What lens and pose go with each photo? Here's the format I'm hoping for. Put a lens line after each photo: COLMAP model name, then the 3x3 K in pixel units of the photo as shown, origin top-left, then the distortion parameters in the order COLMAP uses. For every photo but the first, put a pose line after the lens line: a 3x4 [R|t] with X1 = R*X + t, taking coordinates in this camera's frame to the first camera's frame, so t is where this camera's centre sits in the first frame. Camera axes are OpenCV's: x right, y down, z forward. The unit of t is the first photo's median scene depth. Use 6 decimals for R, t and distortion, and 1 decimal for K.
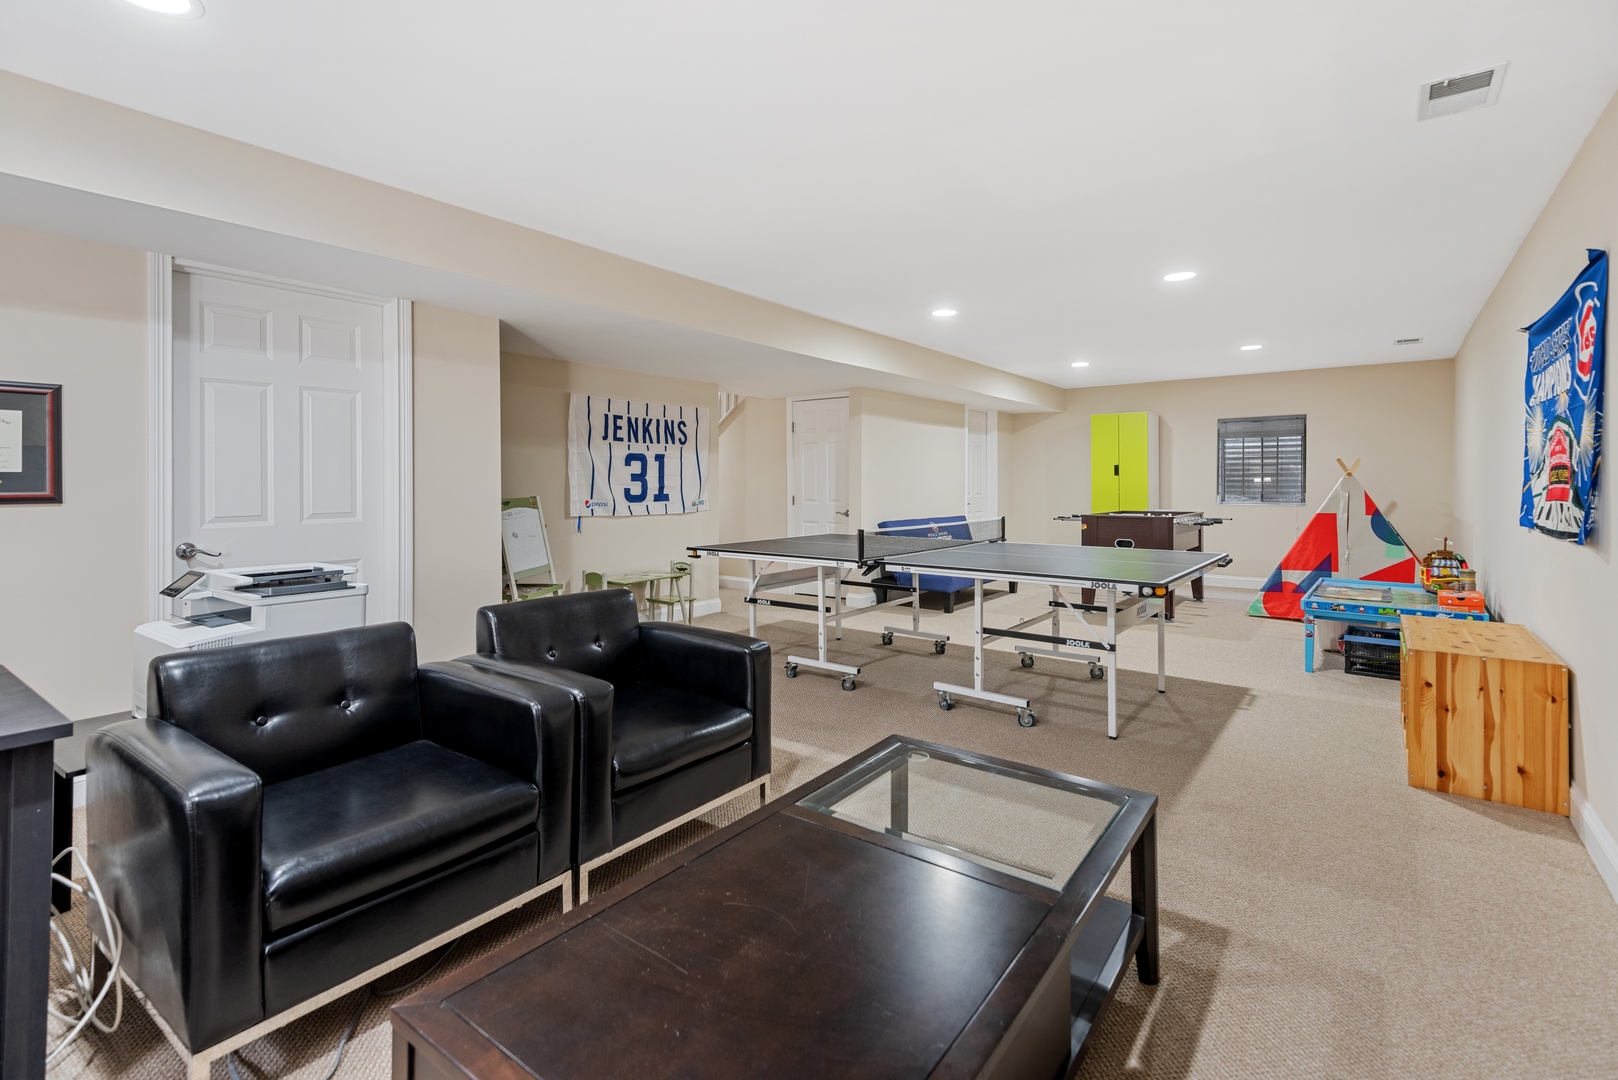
lens RADIAL K [[746.7, 0, 804.9], [0, 746.7, 489.0], [0, 0, 1]] dist [0.021532, -0.000367]
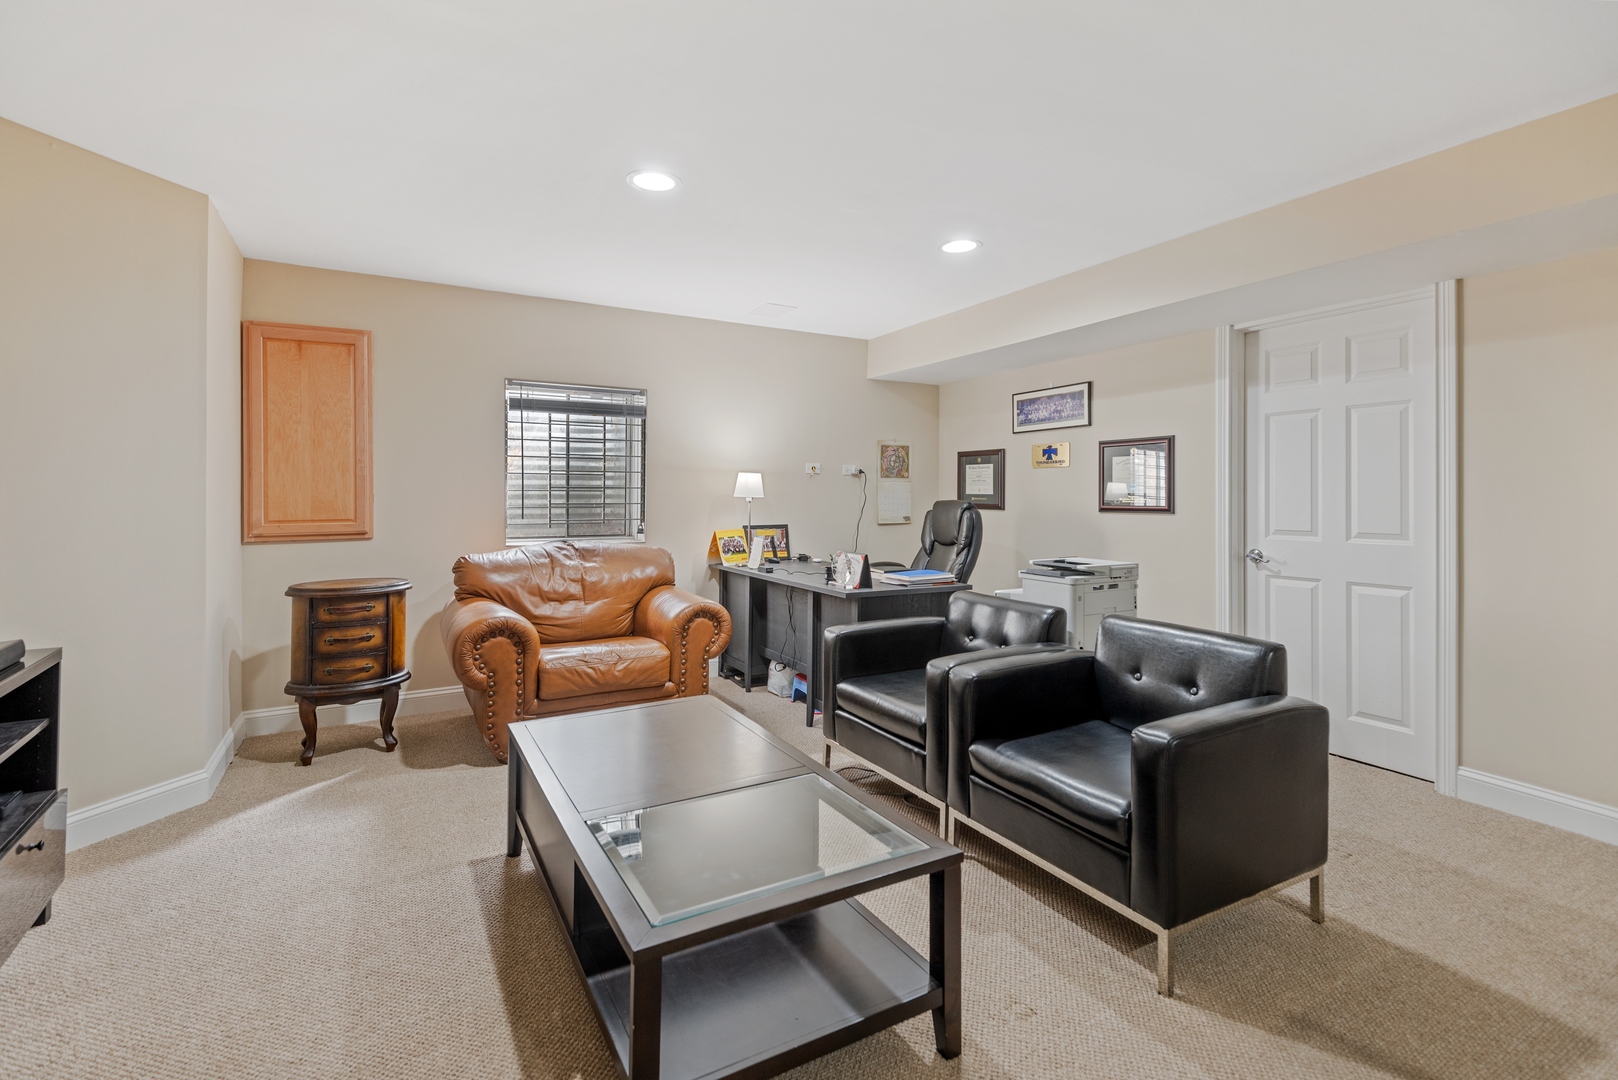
lens RADIAL K [[746.7, 0, 804.9], [0, 746.7, 489.0], [0, 0, 1]] dist [0.021532, -0.000367]
pose [[-0.405418, -0.009537, -0.914082, 0.595115], [-0.014746, 0.999884, -0.003893, -0.011200], [0.914012, 0.011901, -0.405512, 0.807636]]
